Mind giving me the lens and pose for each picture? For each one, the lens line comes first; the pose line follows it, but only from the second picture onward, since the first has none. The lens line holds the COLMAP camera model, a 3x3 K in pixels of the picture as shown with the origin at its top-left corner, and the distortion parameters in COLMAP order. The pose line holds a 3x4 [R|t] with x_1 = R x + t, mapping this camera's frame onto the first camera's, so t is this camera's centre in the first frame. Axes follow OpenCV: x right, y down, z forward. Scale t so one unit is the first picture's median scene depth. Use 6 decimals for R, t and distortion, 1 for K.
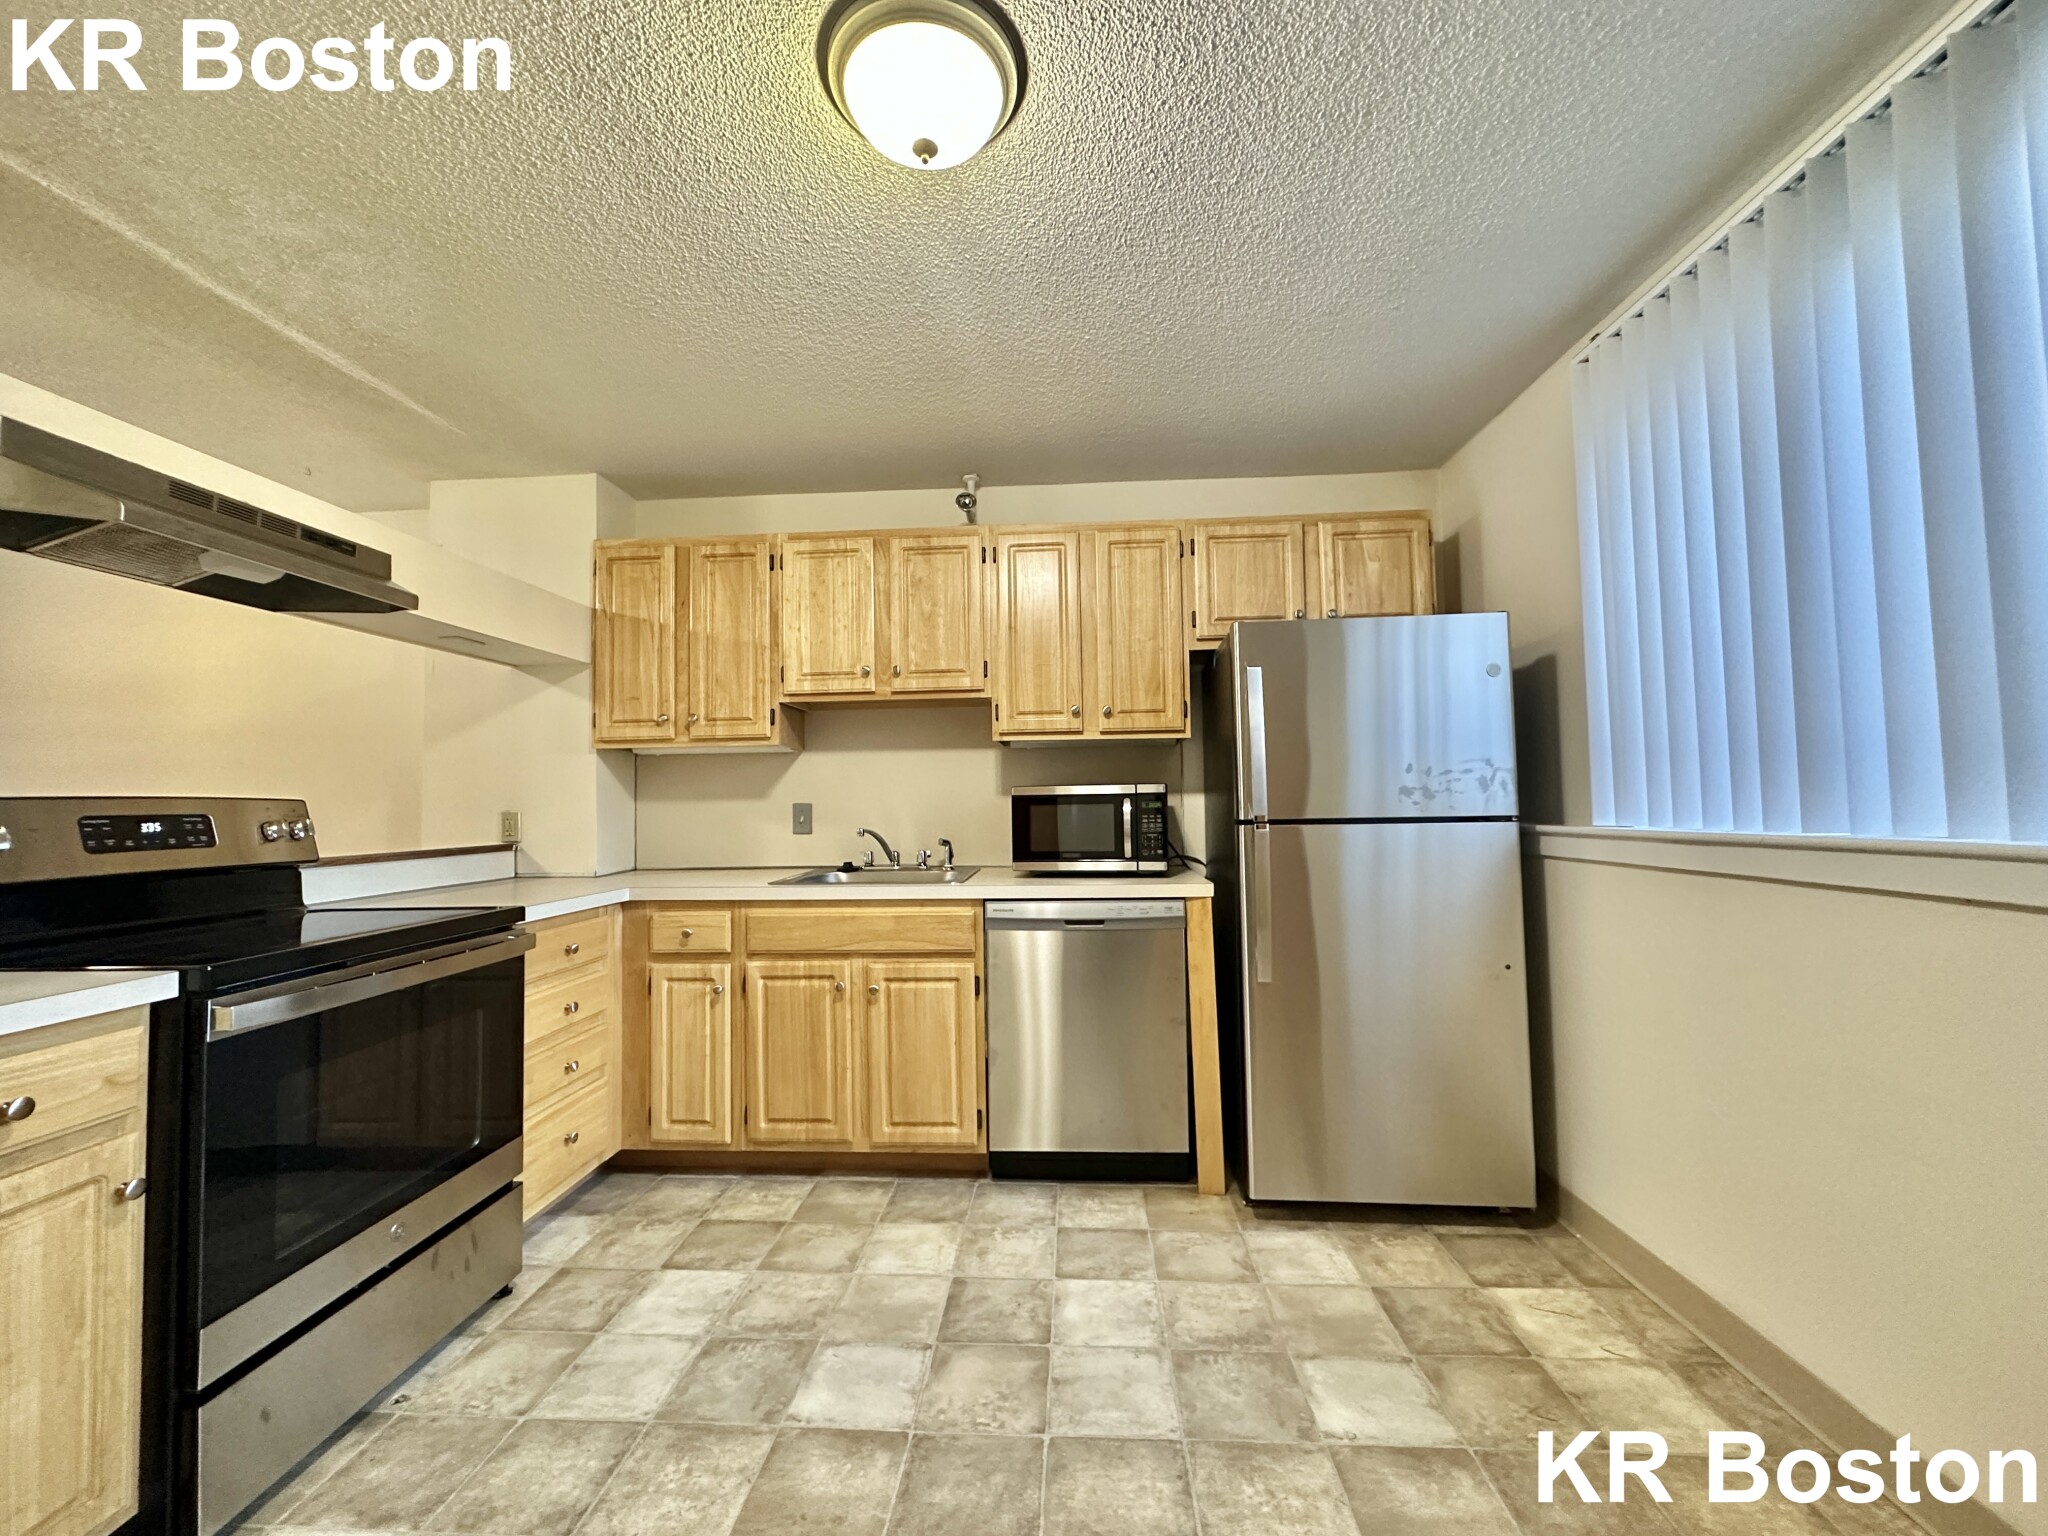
lens RADIAL K [[813.7, 0, 1020.3], [0, 813.7, 769.1], [0, 0, 1]] dist [-0.000651, 0.000531]
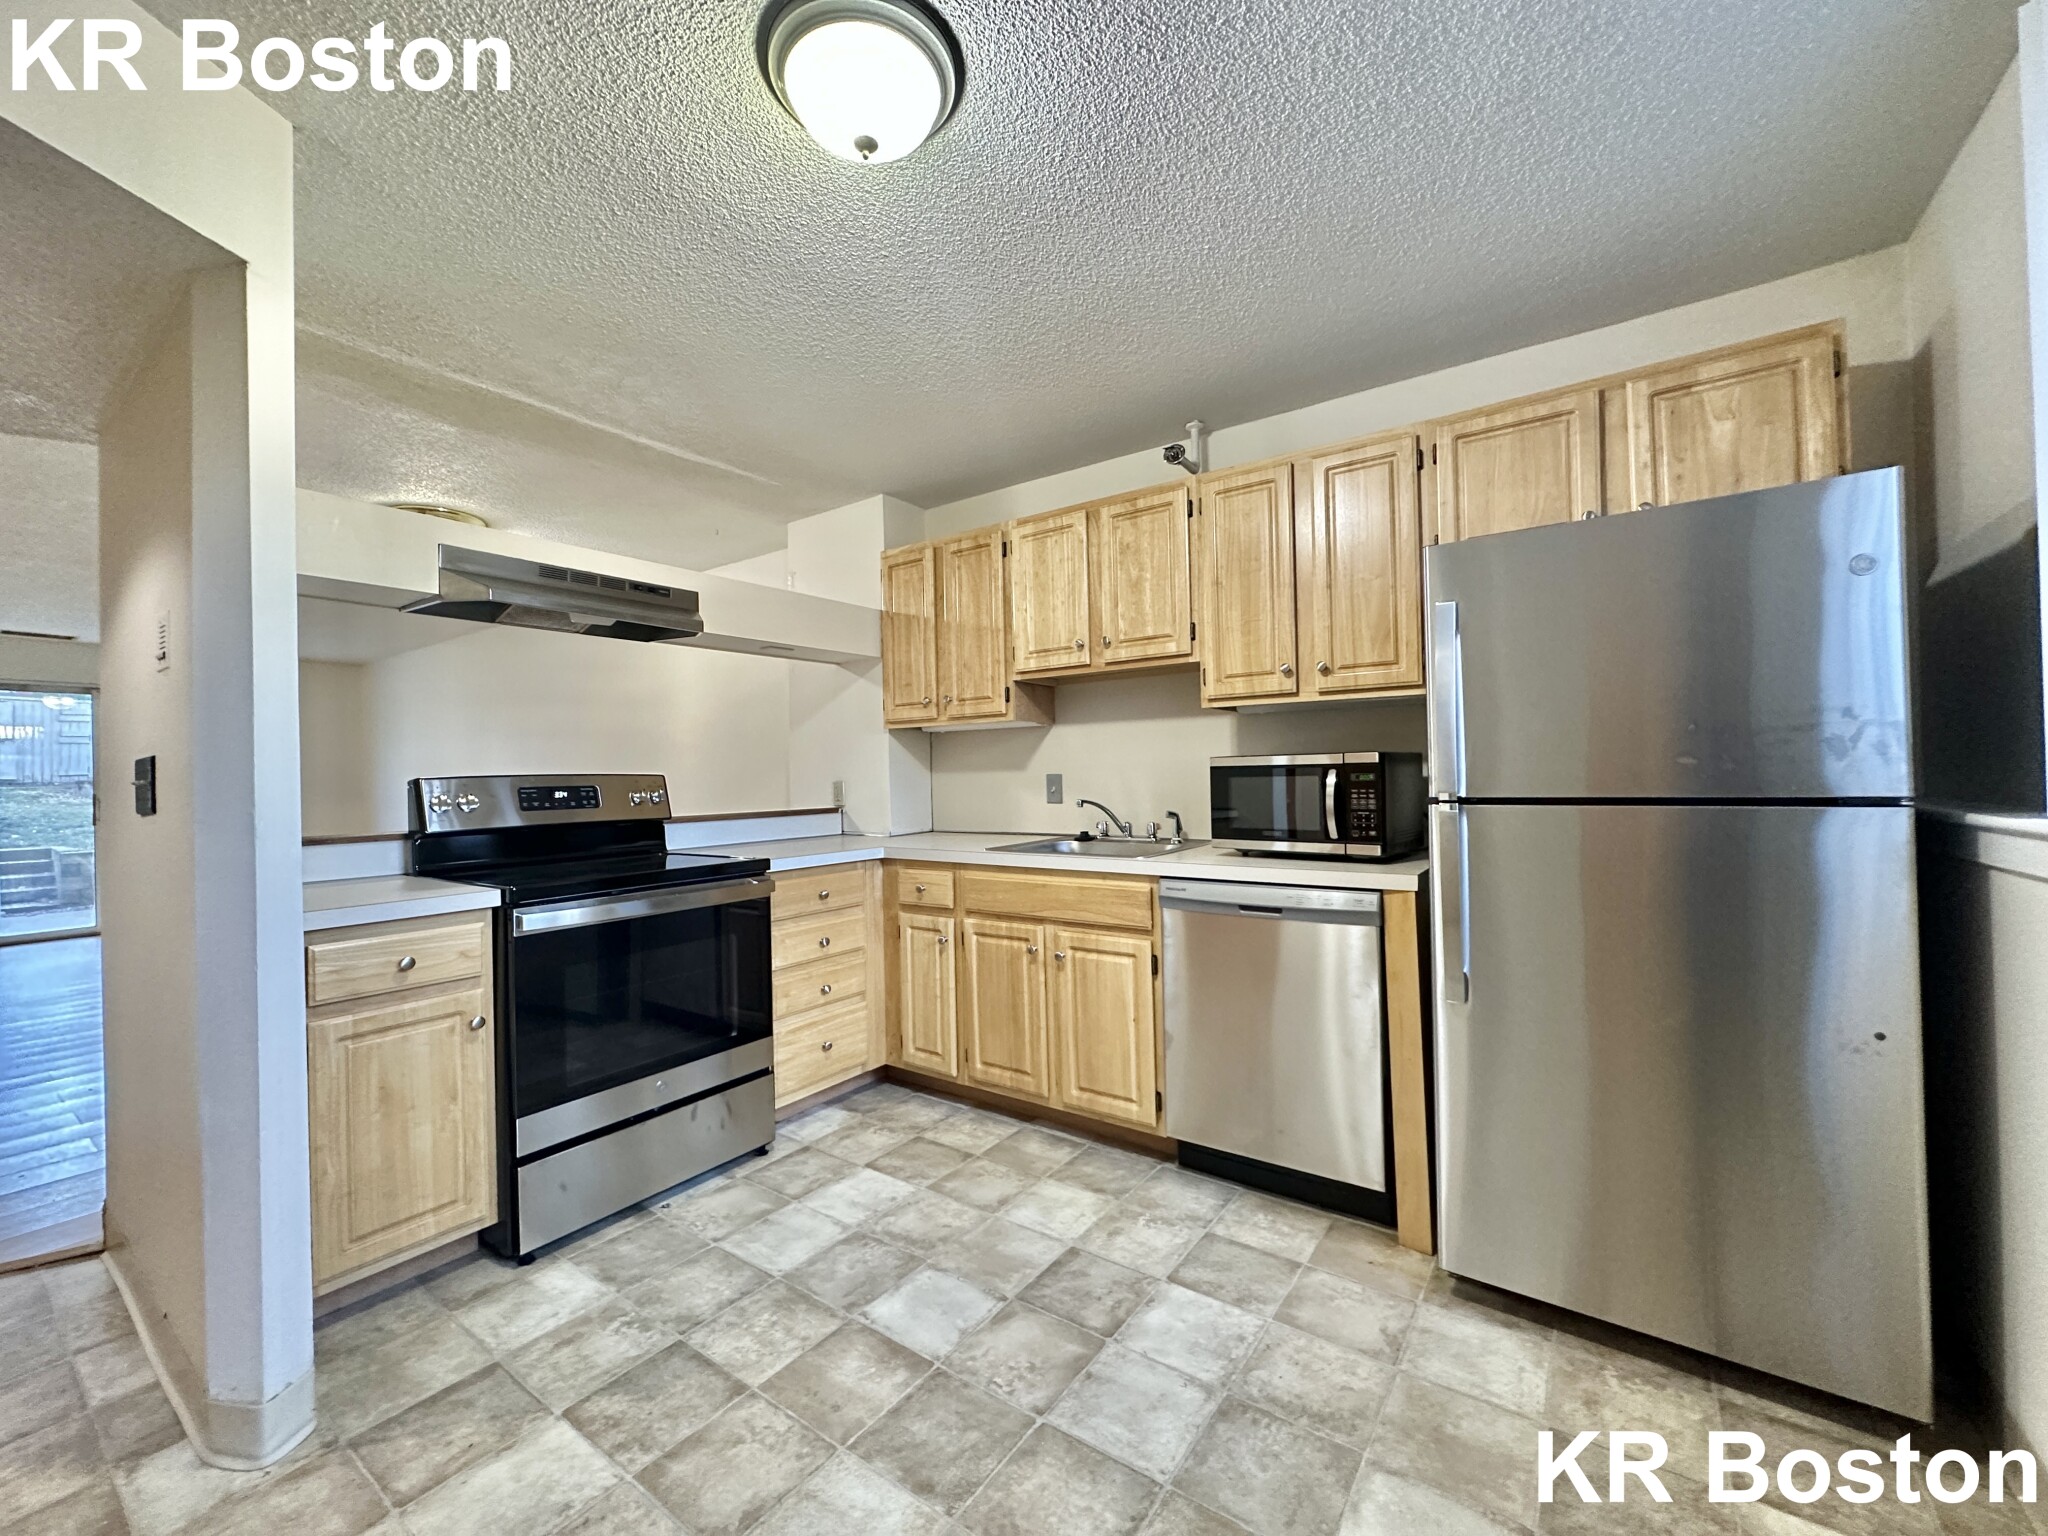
lens RADIAL K [[813.7, 0, 1026.1], [0, 813.7, 768.4], [0, 0, 1]] dist [-0.000651, 0.000531]
pose [[0.850996, -0.004986, -0.525149, 0.351972], [0.027418, 0.999013, 0.034945, -0.004543], [0.524456, -0.044137, 0.850293, 0.119376]]
